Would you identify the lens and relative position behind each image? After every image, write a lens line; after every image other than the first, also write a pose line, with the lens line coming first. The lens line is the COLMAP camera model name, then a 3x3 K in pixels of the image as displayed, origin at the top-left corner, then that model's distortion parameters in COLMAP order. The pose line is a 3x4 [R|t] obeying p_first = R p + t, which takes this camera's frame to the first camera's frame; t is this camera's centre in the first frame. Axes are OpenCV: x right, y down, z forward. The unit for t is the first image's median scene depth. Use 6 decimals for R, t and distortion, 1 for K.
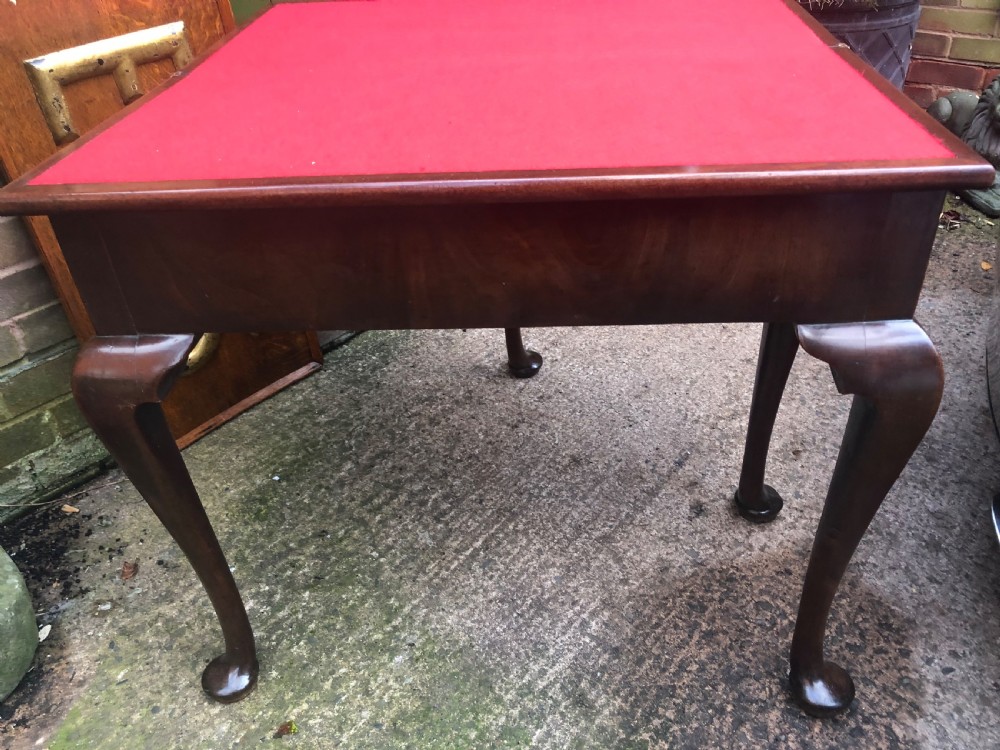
lens RADIAL K [[802.2, 0, 507.9], [0, 802.2, 373.5], [0, 0, 1]] dist [0.069814, -0.091264]
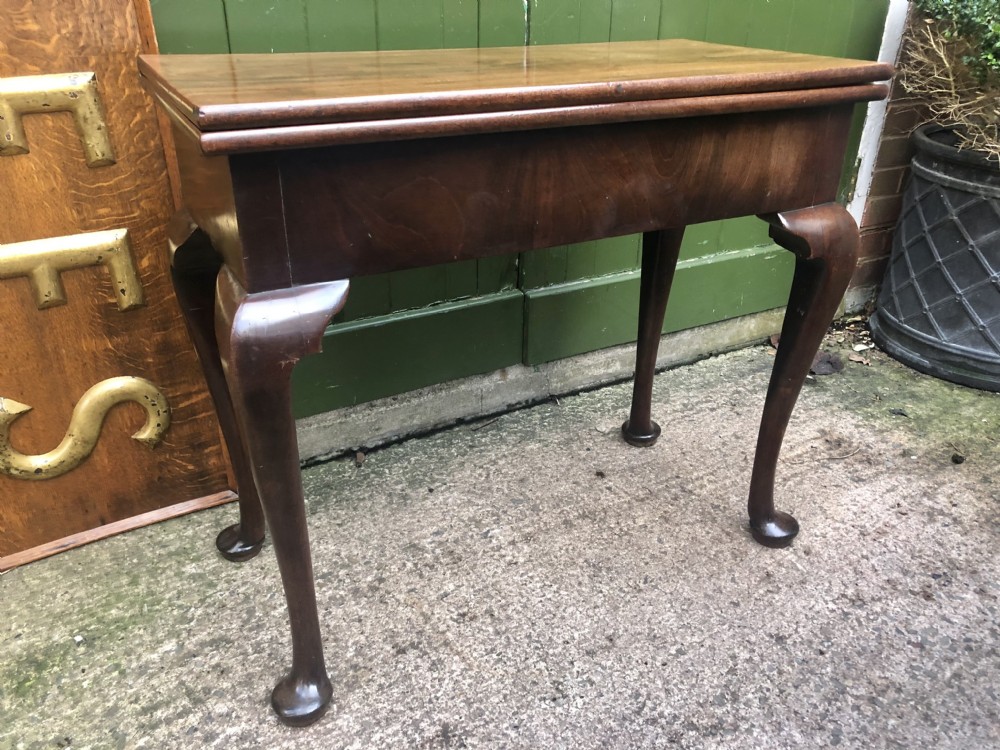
lens RADIAL K [[811.0, 0, 508.7], [0, 811.0, 362.7], [0, 0, 1]] dist [0.005119, 0.010816]
pose [[0.946478, 0.190330, -0.260681, 0.254287], [-0.226737, 0.966866, -0.117302, -0.126570], [0.229718, 0.170130, 0.958272, 0.306026]]
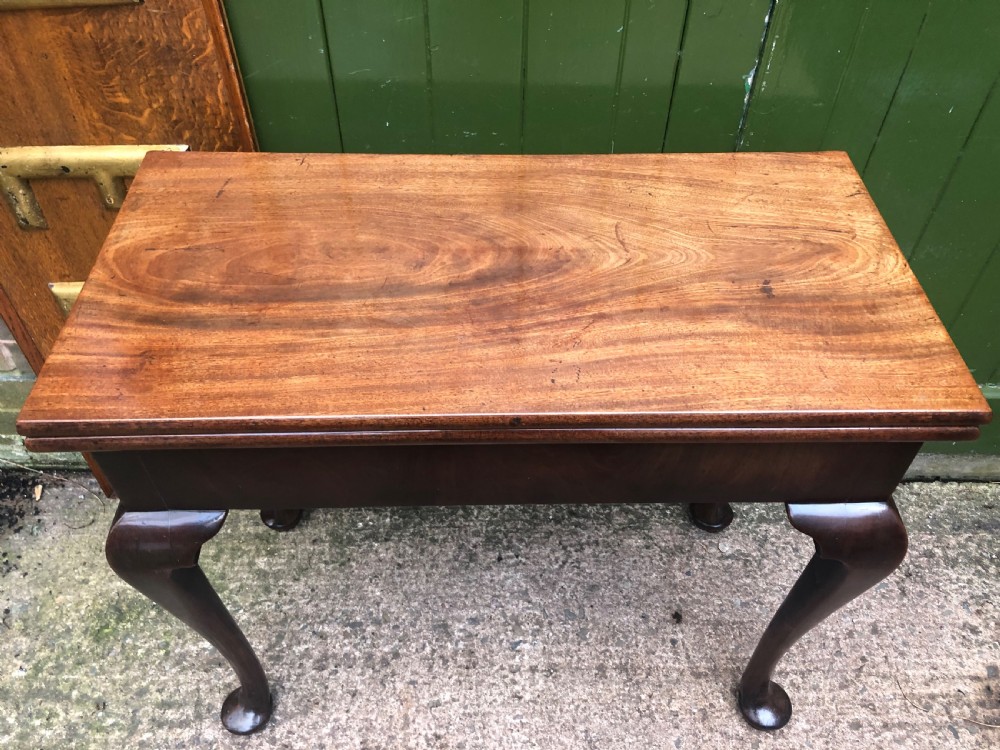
lens RADIAL K [[820.5, 0, 513.1], [0, 820.5, 379.1], [0, 0, 1]] dist [0.006929, 0.003758]
pose [[0.659321, 0.588284, -0.468207, 0.279063], [-0.466575, 0.808452, 0.358767, -0.610682], [0.589580, -0.018089, 0.807508, 0.483398]]
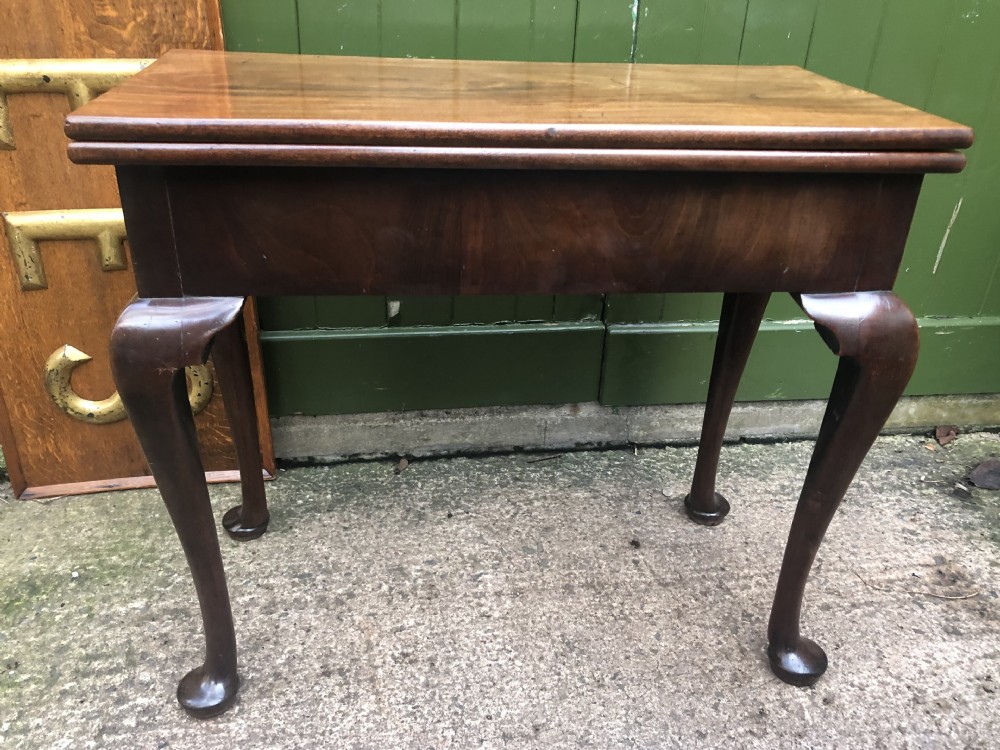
lens RADIAL K [[854.3, 0, 508.9], [0, 854.3, 370.4], [0, 0, 1]] dist [0.002315, 0.020841]
pose [[0.766973, 0.360646, -0.530741, 0.457980], [-0.424358, 0.905492, 0.002057, -0.256960], [0.481324, 0.223647, 0.847531, 0.413926]]
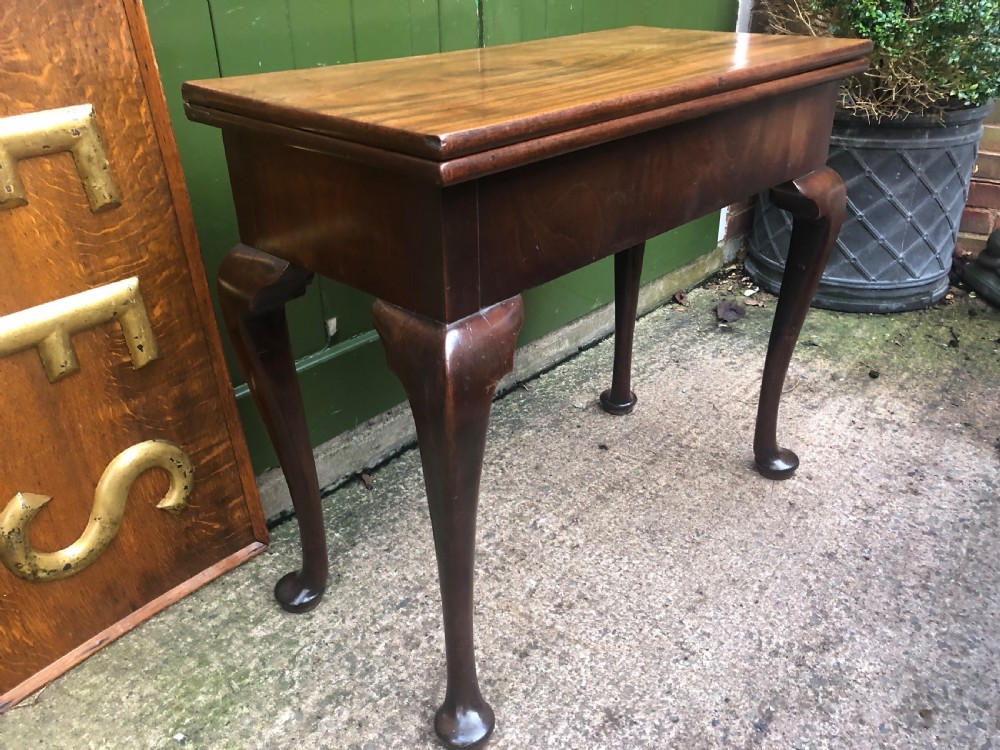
lens RADIAL K [[811.0, 0, 508.7], [0, 811.0, 362.7], [0, 0, 1]] dist [0.005119, 0.010816]
pose [[0.999523, 0.027715, 0.013595, -0.023560], [-0.025686, 0.990954, -0.131724, -0.102640], [-0.017122, 0.131312, 0.991193, 0.263796]]
